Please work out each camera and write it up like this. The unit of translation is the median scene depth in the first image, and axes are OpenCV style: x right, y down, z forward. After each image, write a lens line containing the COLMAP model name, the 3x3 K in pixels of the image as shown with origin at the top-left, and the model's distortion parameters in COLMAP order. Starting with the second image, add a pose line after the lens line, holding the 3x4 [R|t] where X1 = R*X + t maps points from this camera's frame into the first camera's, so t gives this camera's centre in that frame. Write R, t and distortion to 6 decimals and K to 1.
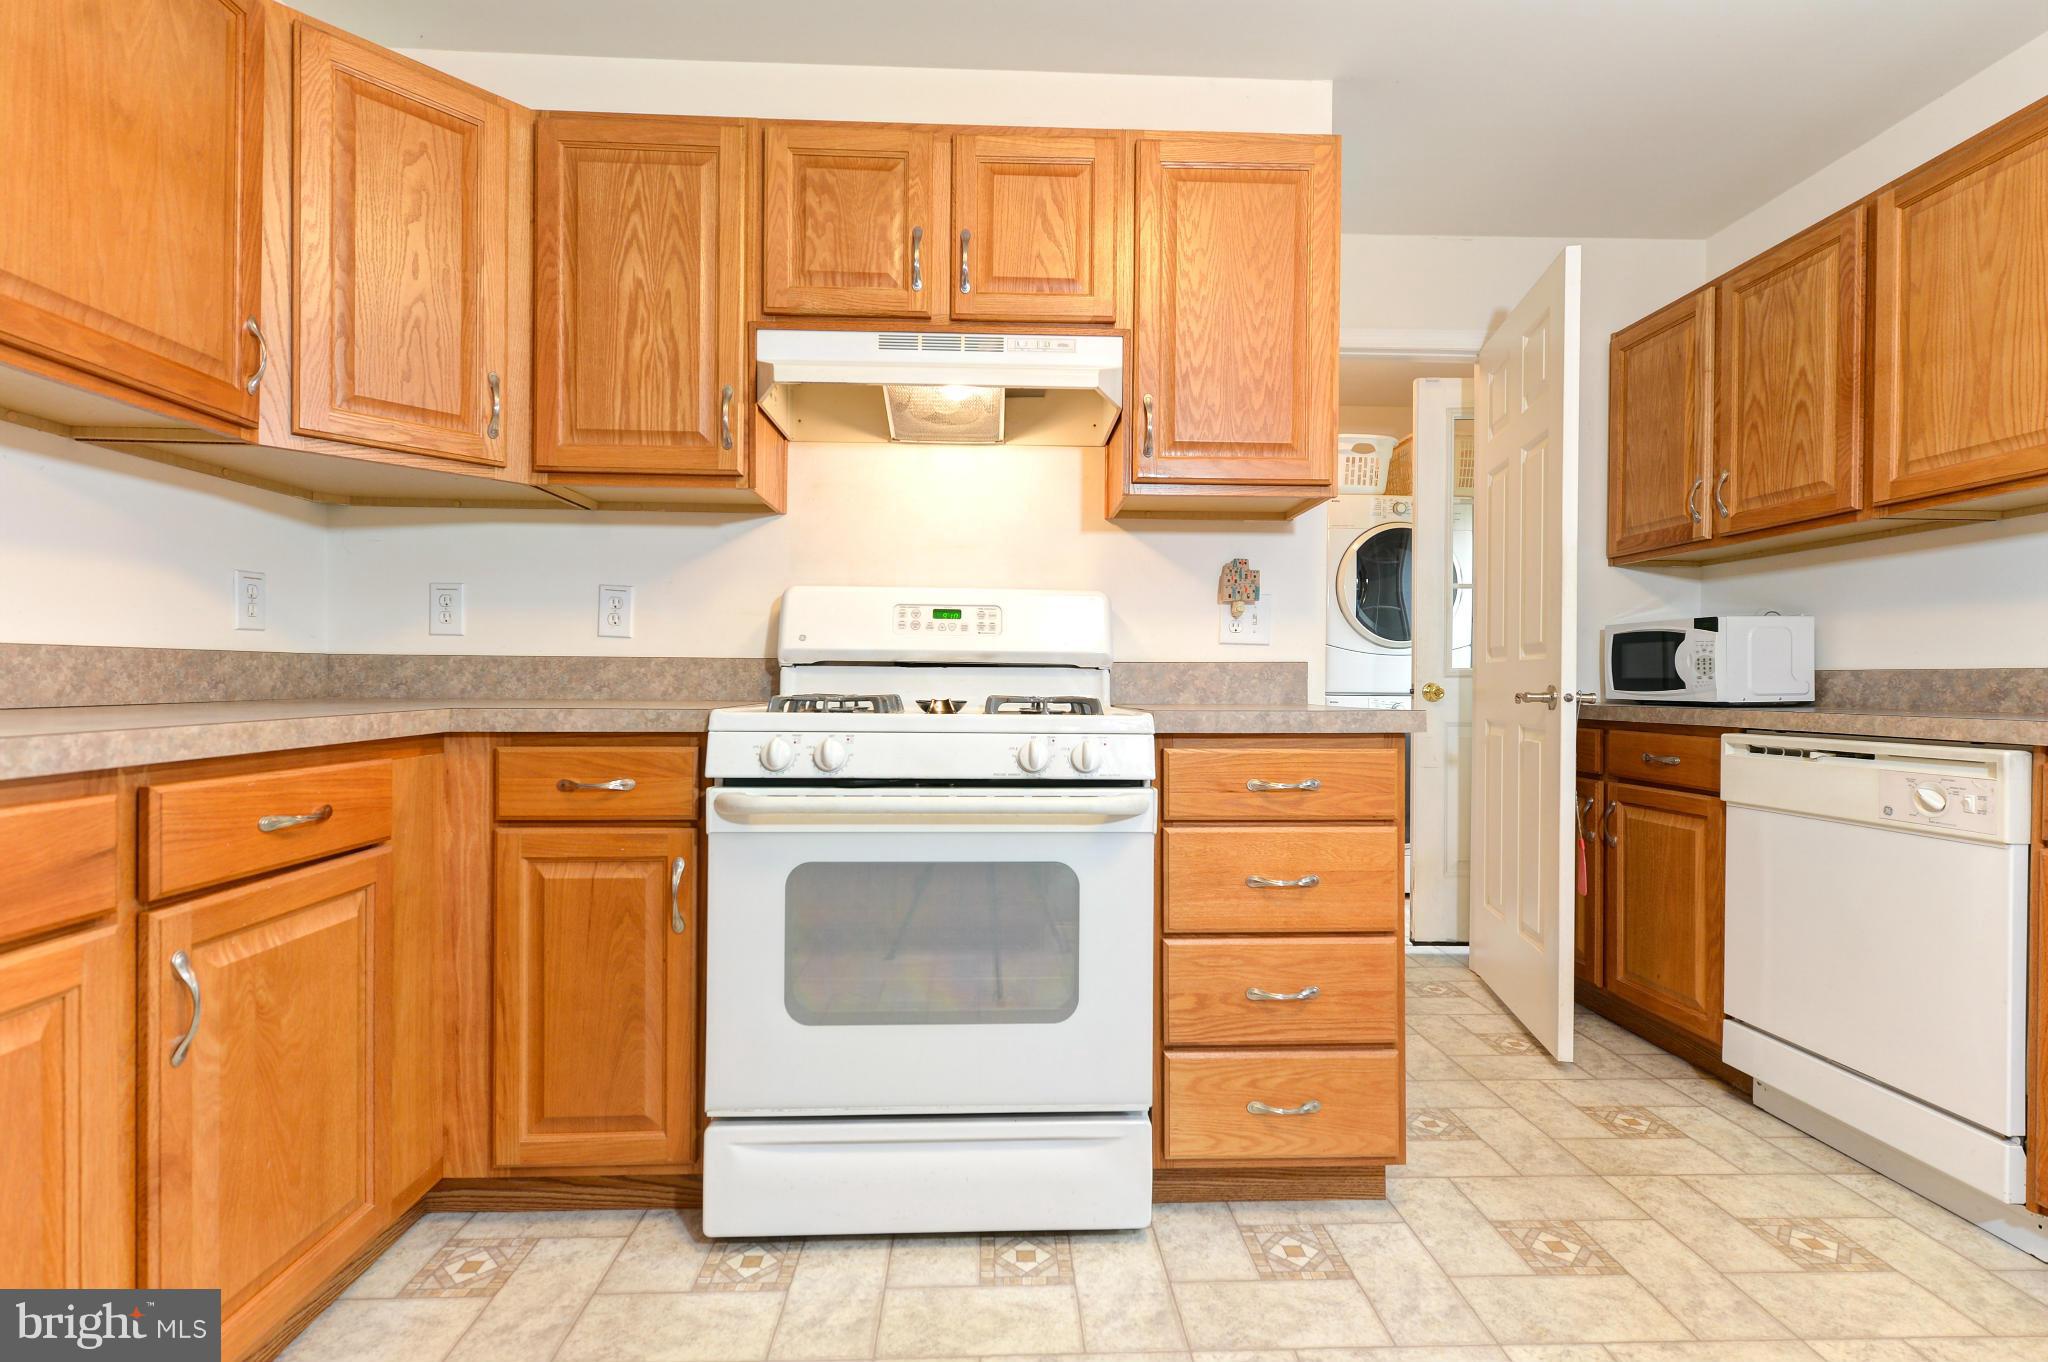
lens RADIAL K [[943.8, 0, 1022.4], [0, 943.8, 682.5], [0, 0, 1]] dist [0.004913, 0.000924]
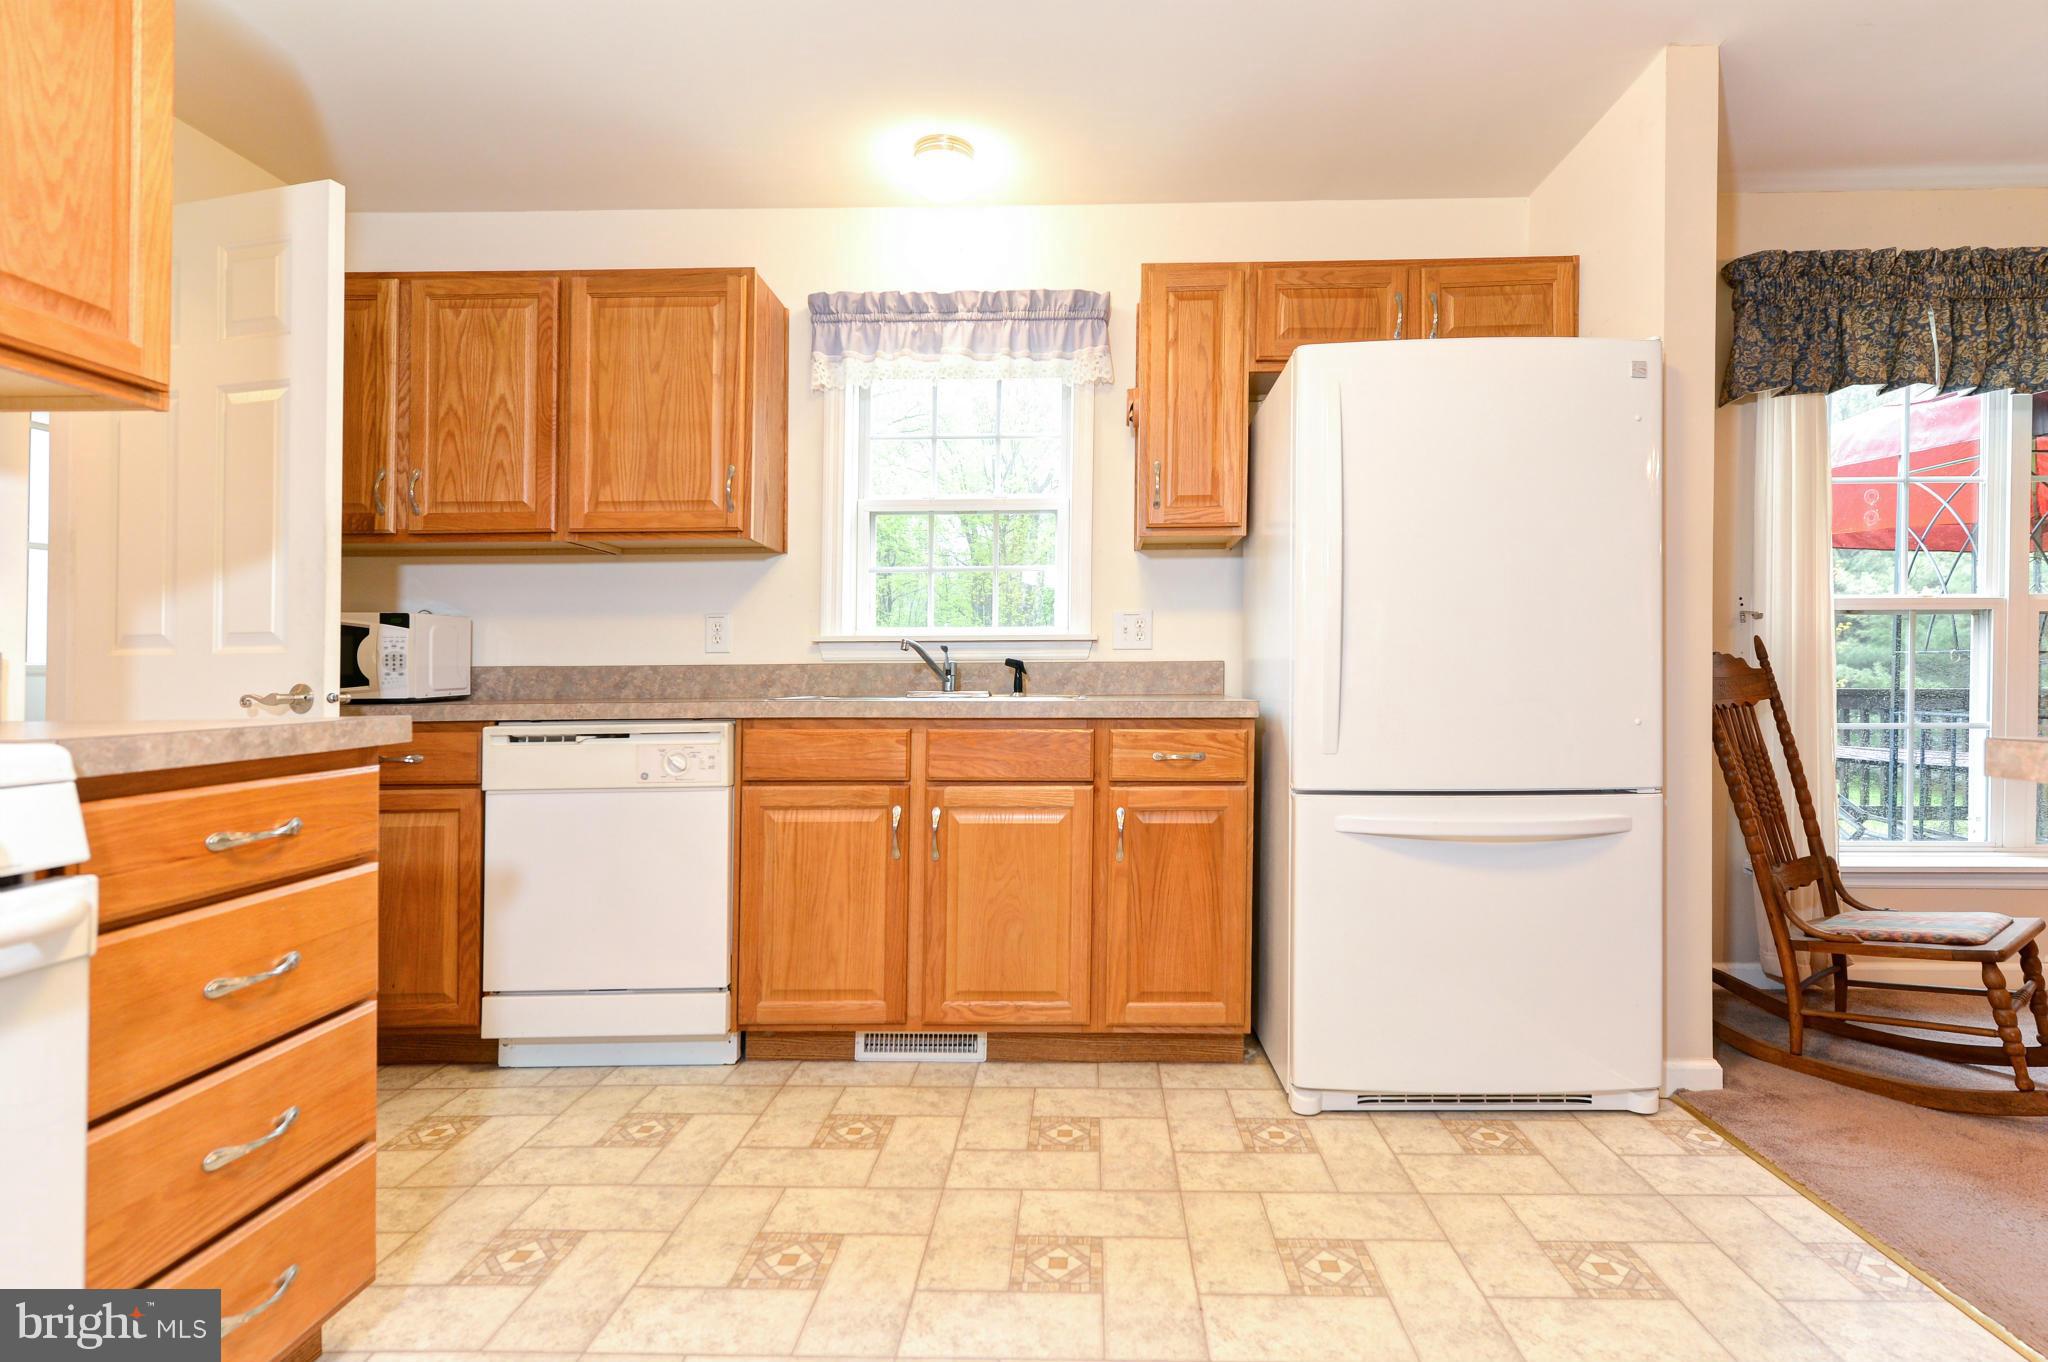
lens RADIAL K [[1028.4, 0, 1026.9], [0, 1028.4, 687.1], [0, 0, 1]] dist [-0.003286, -0.003421]
pose [[0.035972, -0.018731, 0.999177, -0.398739], [0.009938, 0.999782, 0.018384, -0.005536], [-0.999303, 0.009268, 0.036150, 0.372585]]
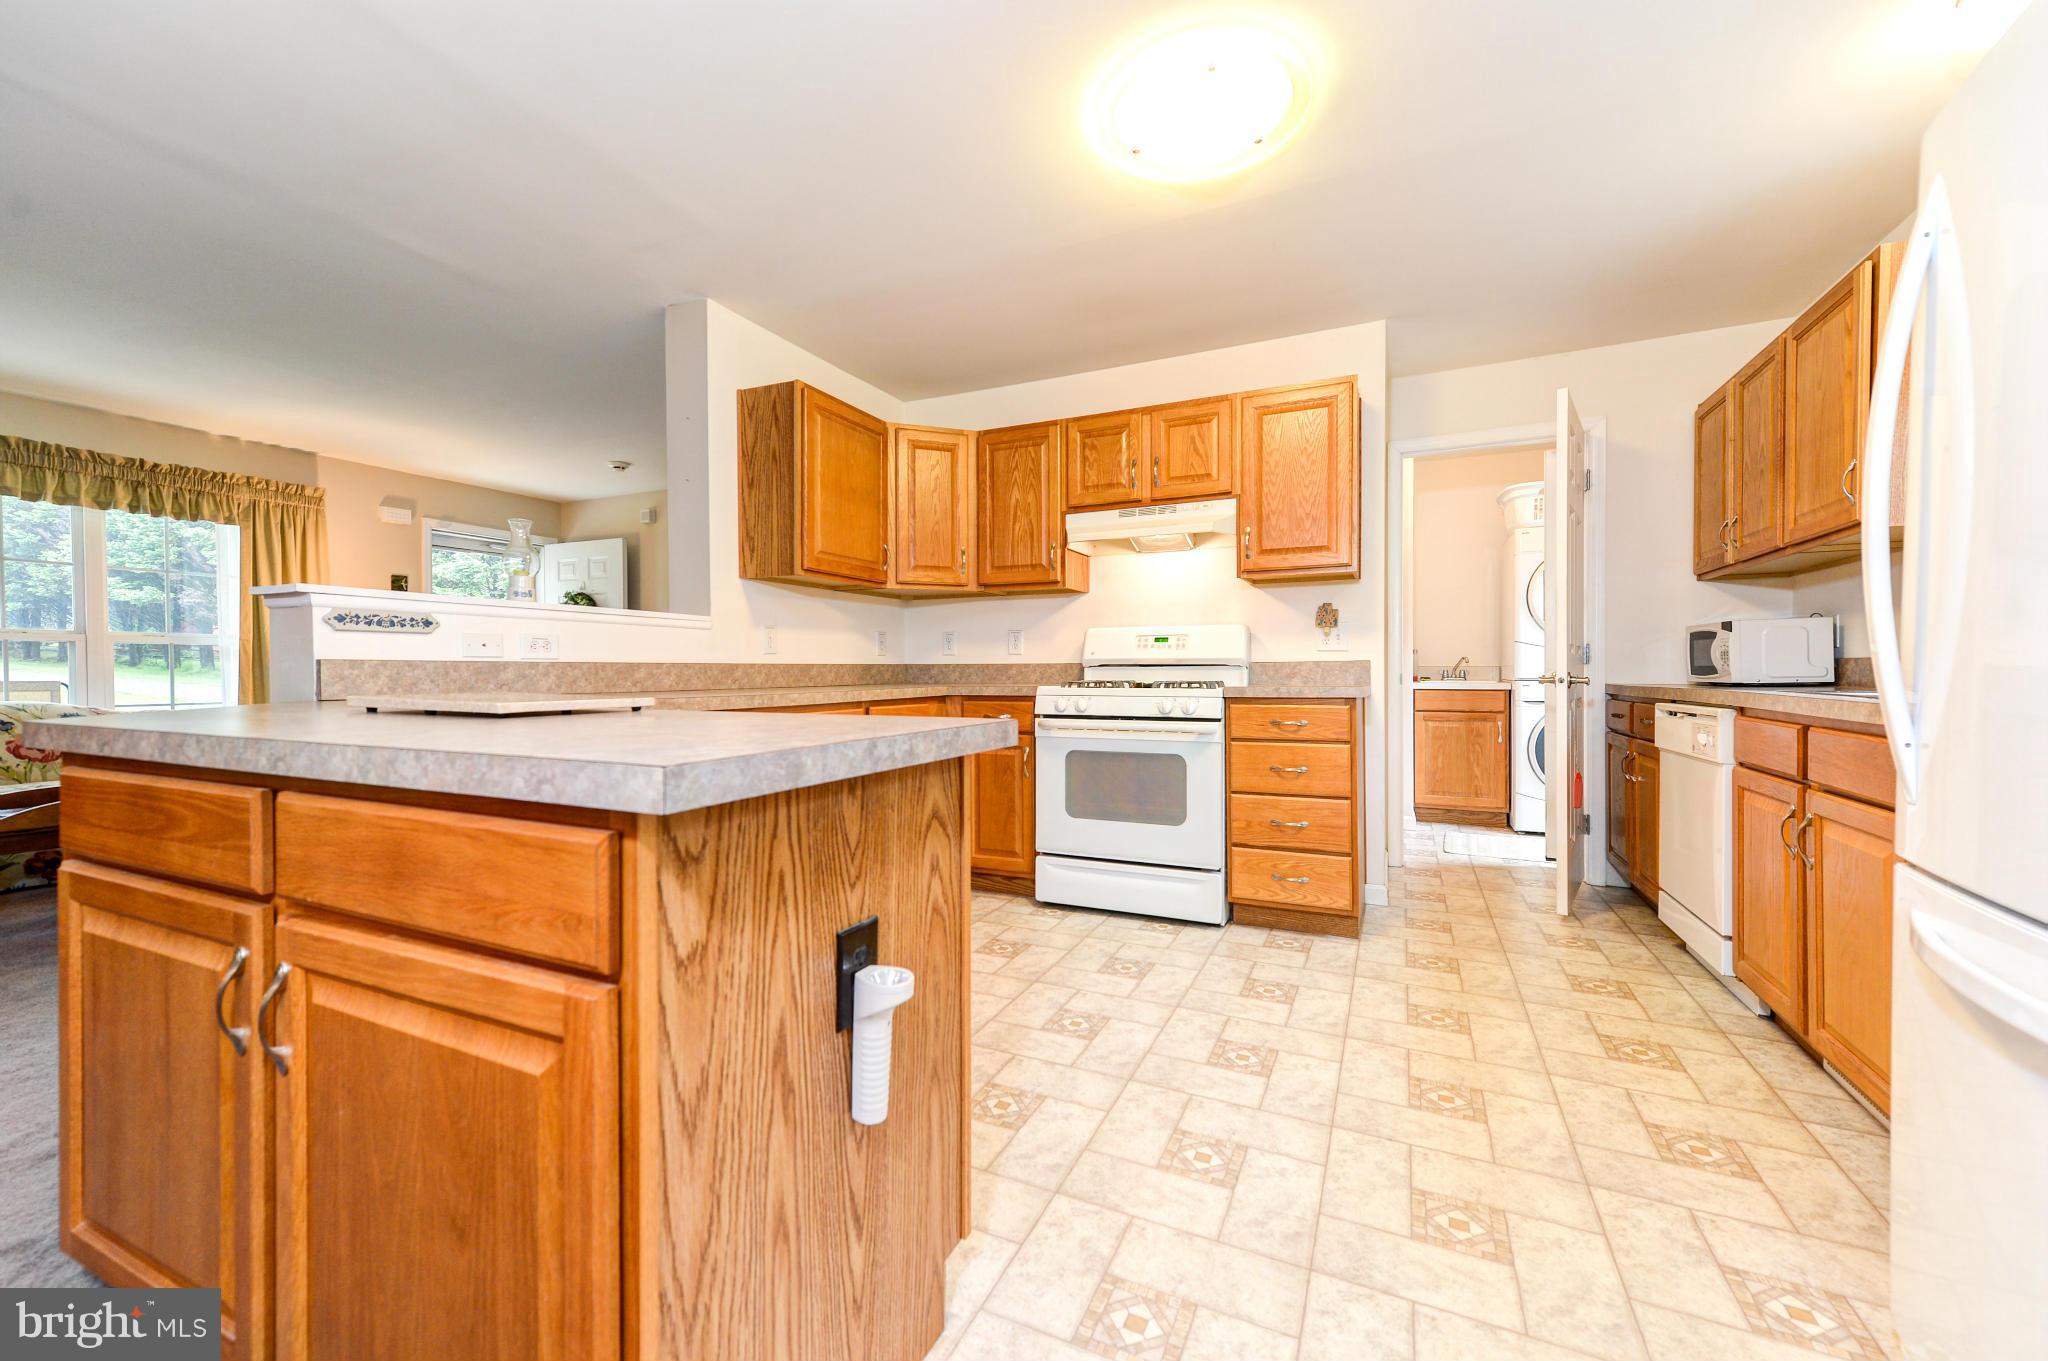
lens RADIAL K [[809.3, 0, 1025.2], [0, 809.3, 672.2], [0, 0, 1]] dist [0.010458, -0.000240]
pose [[0.888859, -0.010290, -0.458065, 0.505426], [0.008775, 0.999947, -0.005436, 0.002907], [0.458097, 0.000813, 0.888902, -0.734016]]
